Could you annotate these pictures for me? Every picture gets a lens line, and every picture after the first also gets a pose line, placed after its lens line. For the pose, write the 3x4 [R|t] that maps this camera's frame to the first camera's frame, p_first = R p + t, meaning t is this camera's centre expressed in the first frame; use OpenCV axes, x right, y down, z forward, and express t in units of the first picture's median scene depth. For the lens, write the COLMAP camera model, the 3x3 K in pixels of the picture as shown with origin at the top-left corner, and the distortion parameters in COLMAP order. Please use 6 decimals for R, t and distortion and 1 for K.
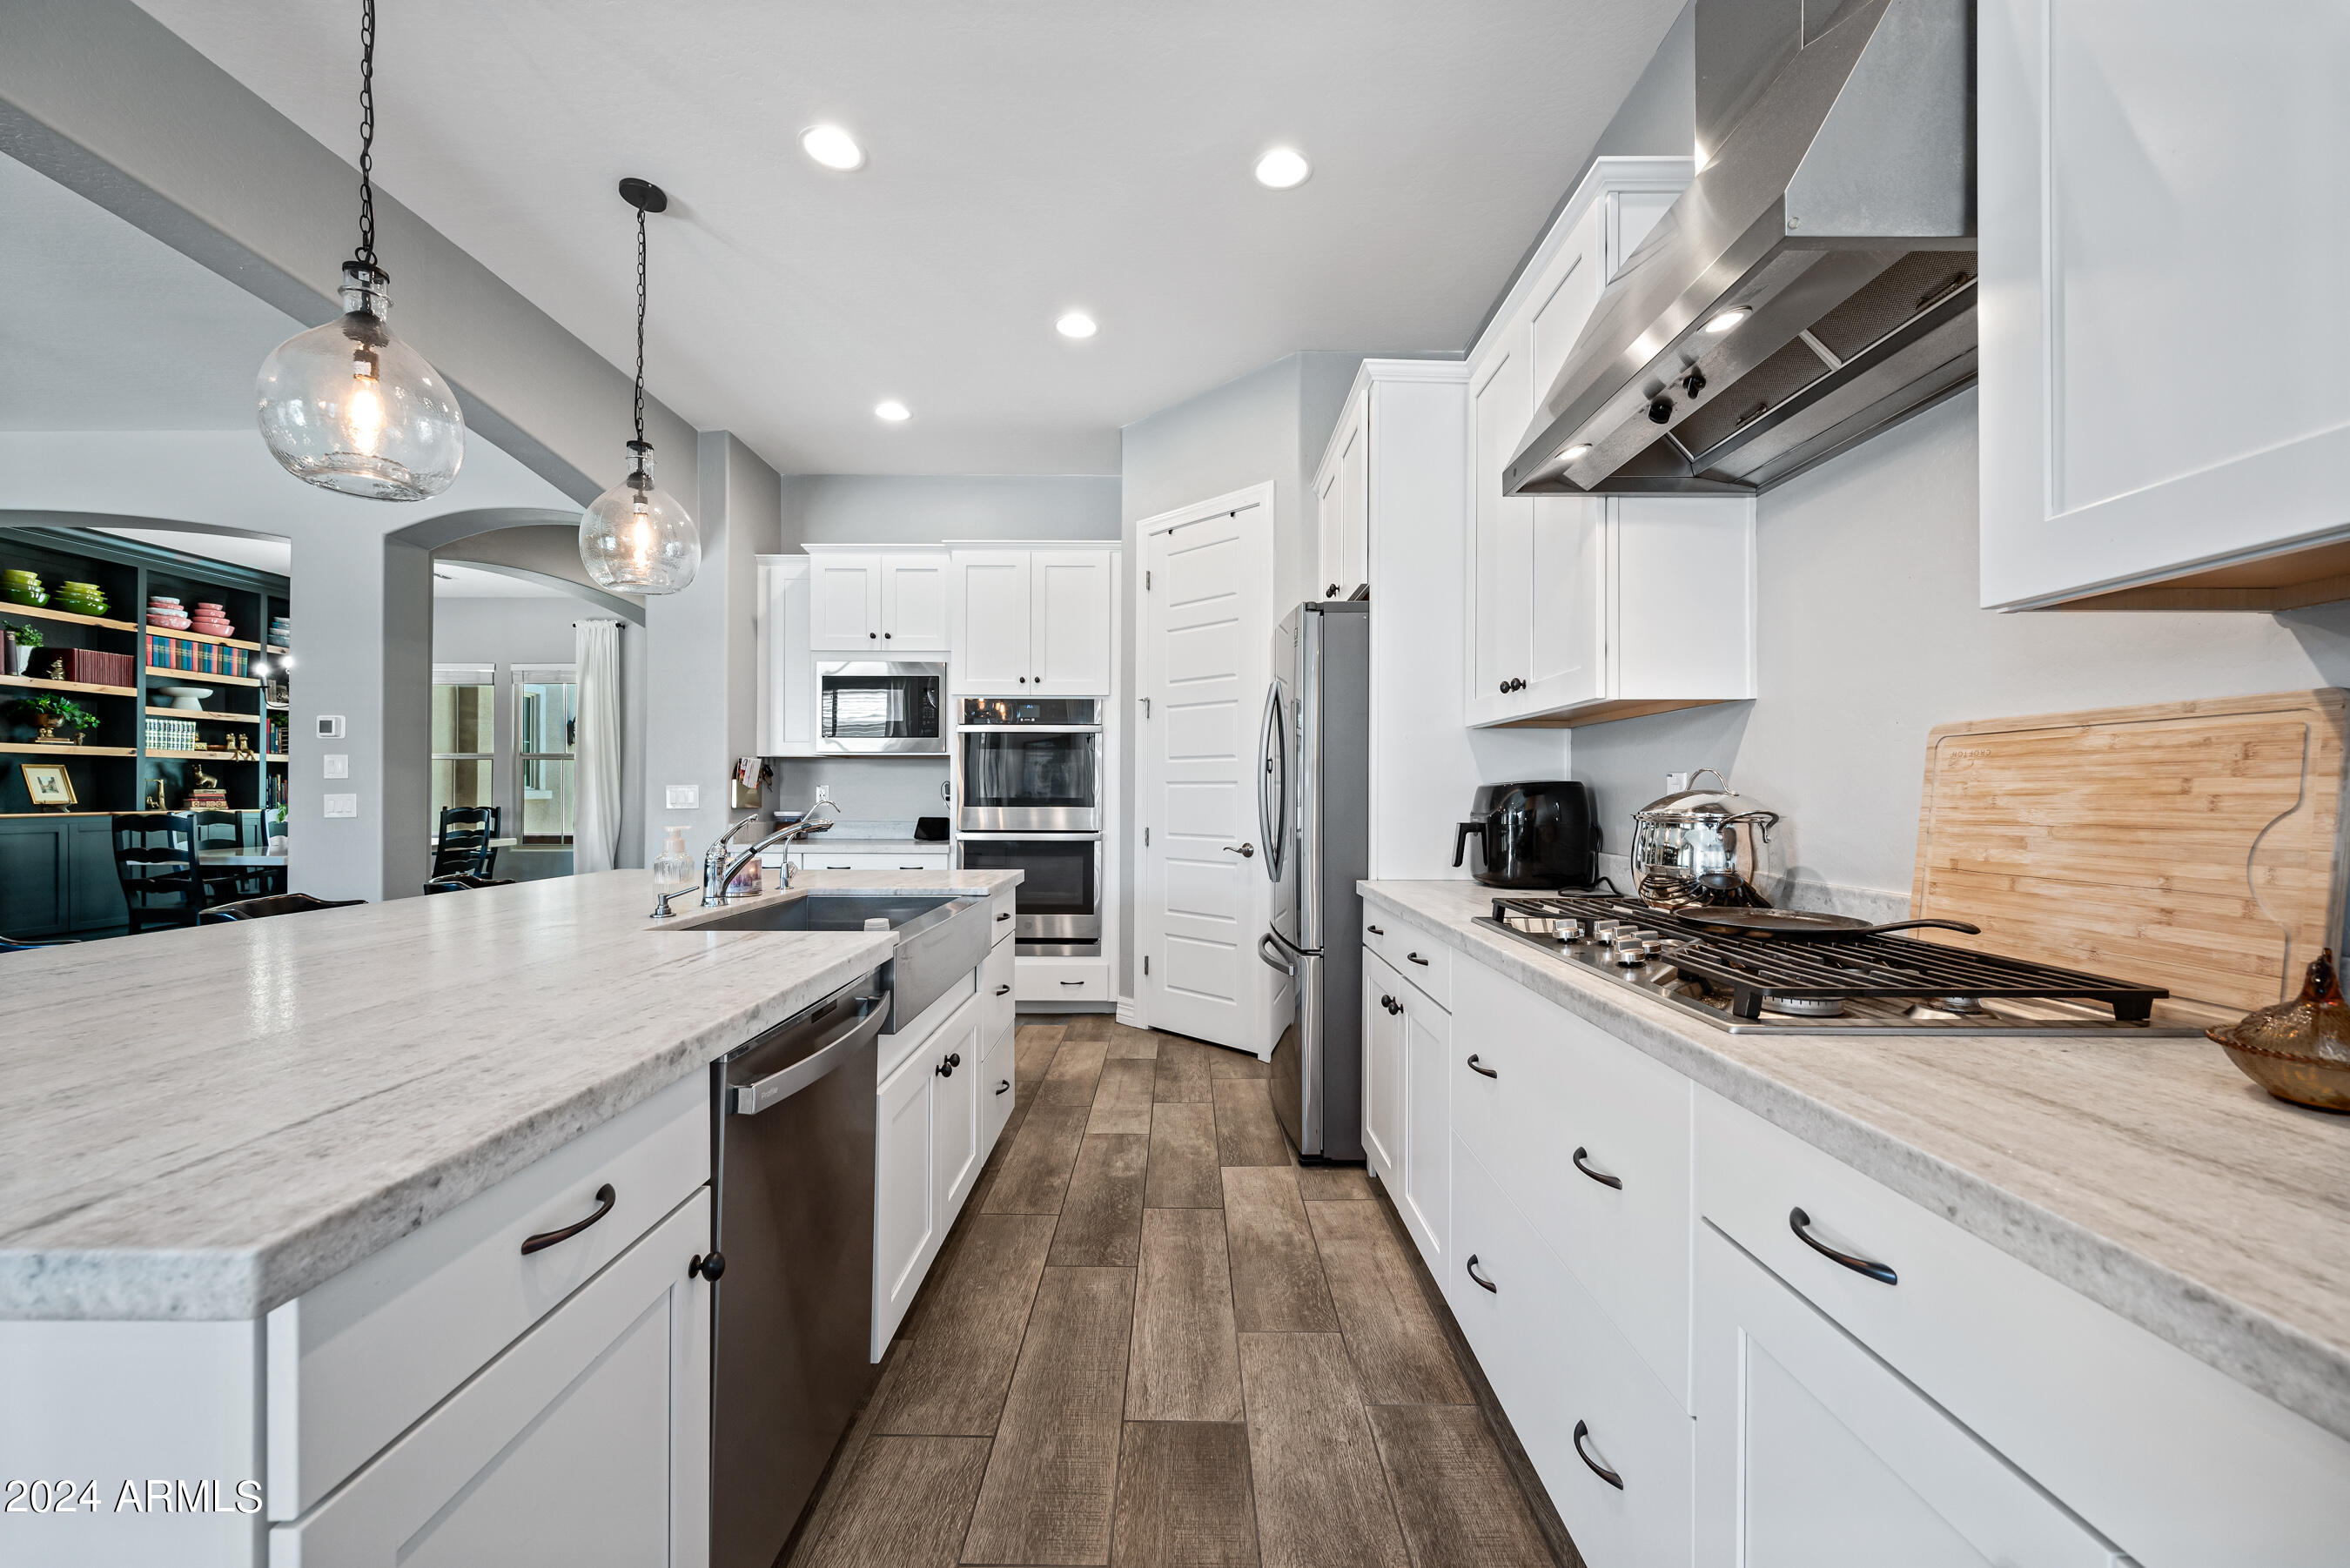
lens RADIAL K [[930.5, 0, 1176.5], [0, 930.5, 792.1], [0, 0, 1]] dist [-0.000073, 0.000339]
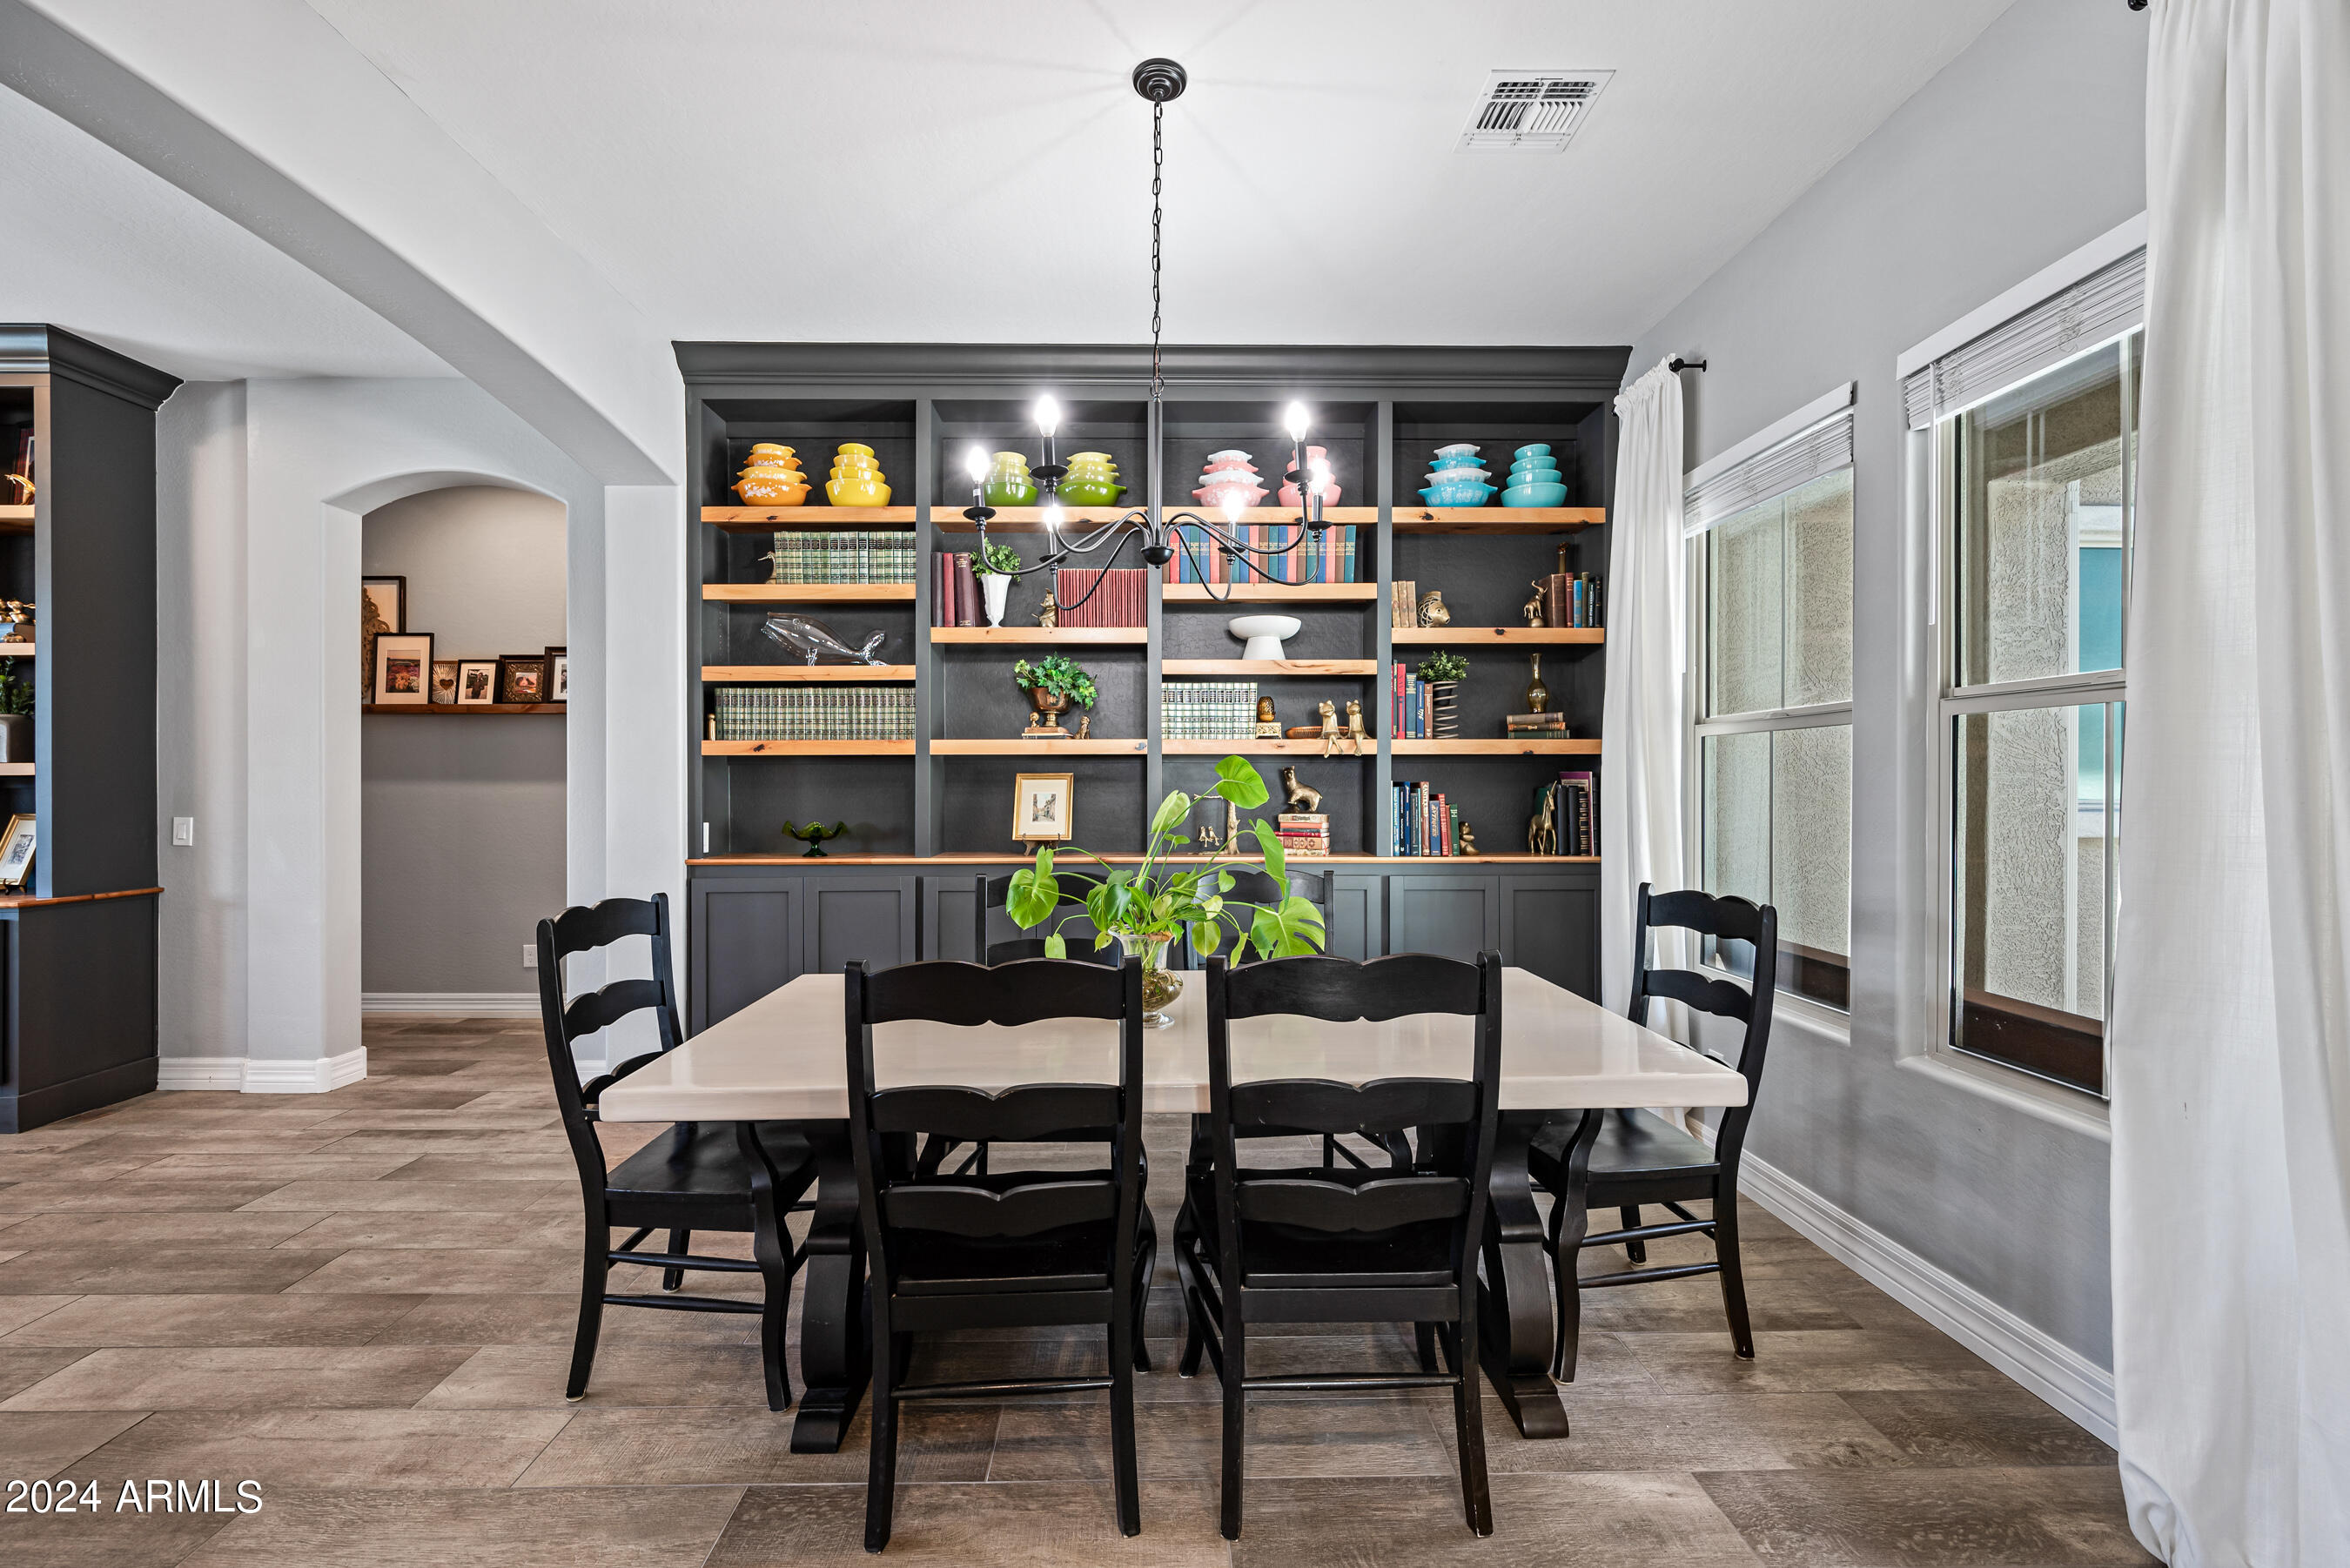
lens RADIAL K [[946.7, 0, 1149.7], [0, 946.7, 784.5], [0, 0, 1]] dist [-0.001388, 0.000138]
pose [[0.012325, 0.000308, -0.999924, -0.871294], [0.002546, 0.999997, 0.000339, -0.031901], [0.999921, -0.002550, 0.012324, 1.517329]]
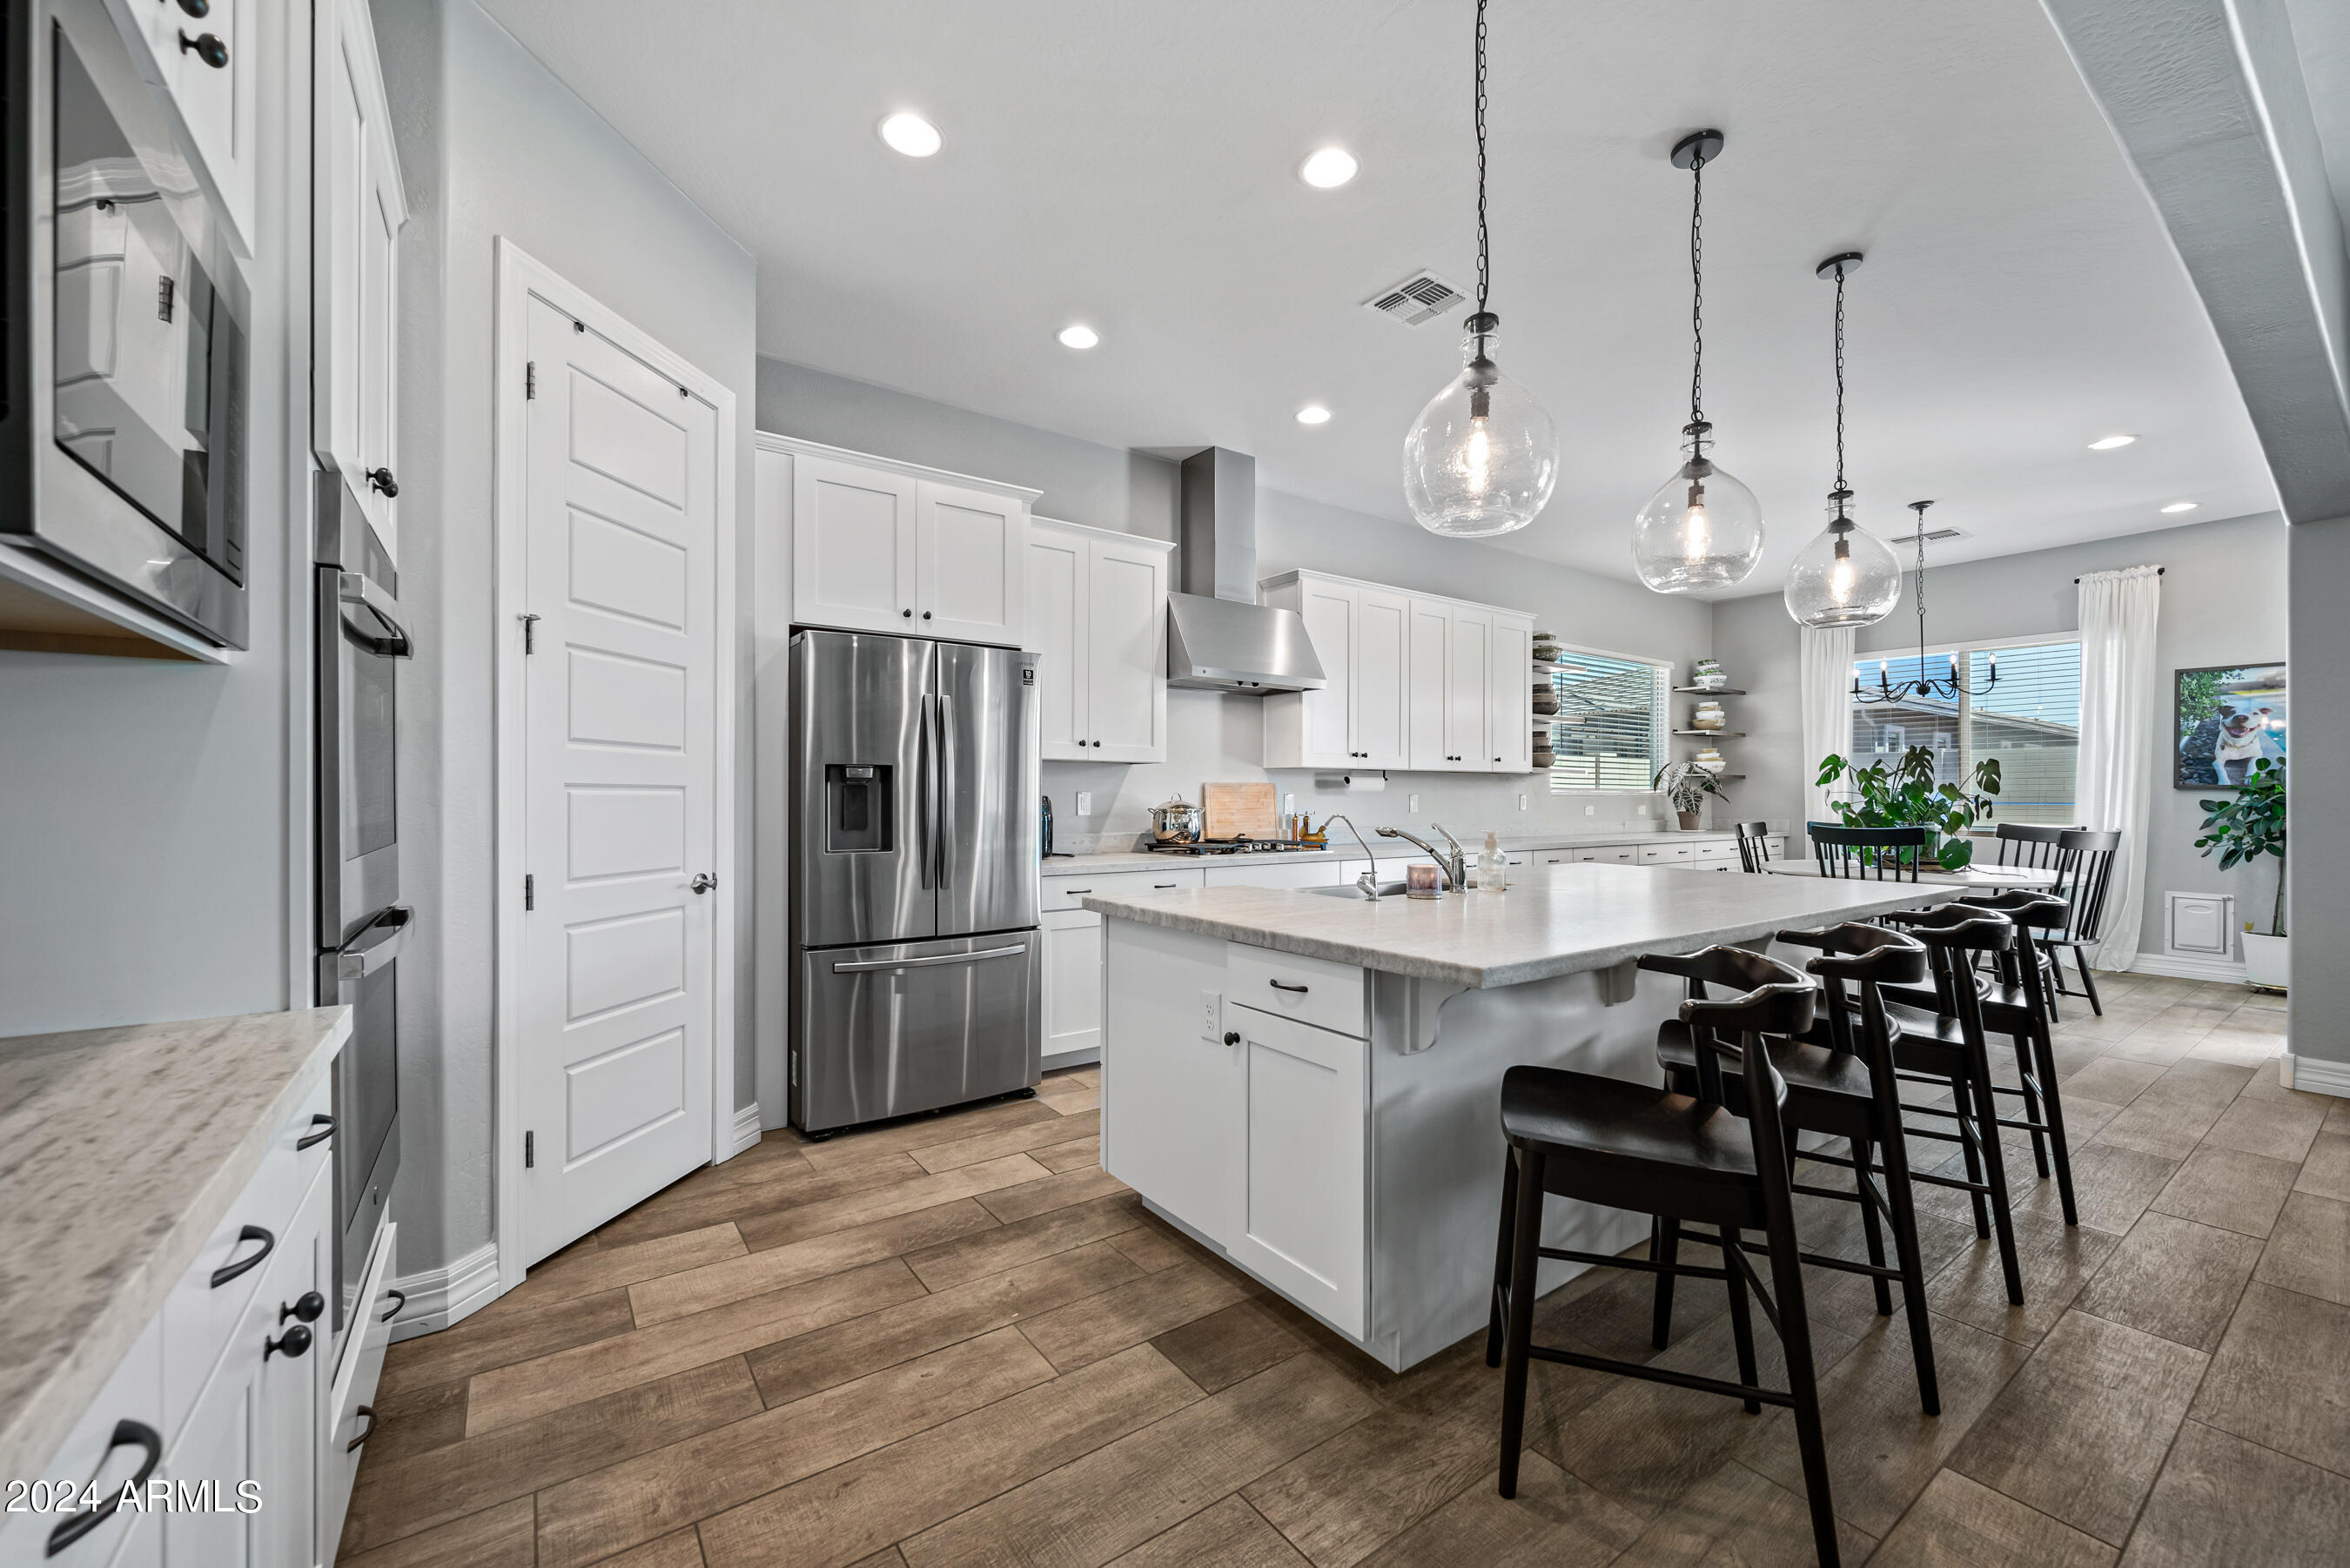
lens RADIAL K [[924.7, 0, 1176.1], [0, 924.7, 793.1], [0, 0, 1]] dist [-0.001063, -0.000222]
pose [[-0.582528, -0.001977, 0.812808, -0.634611], [-0.006998, 0.999972, -0.002583, -0.006814], [-0.812781, -0.007192, -0.582526, 1.000702]]
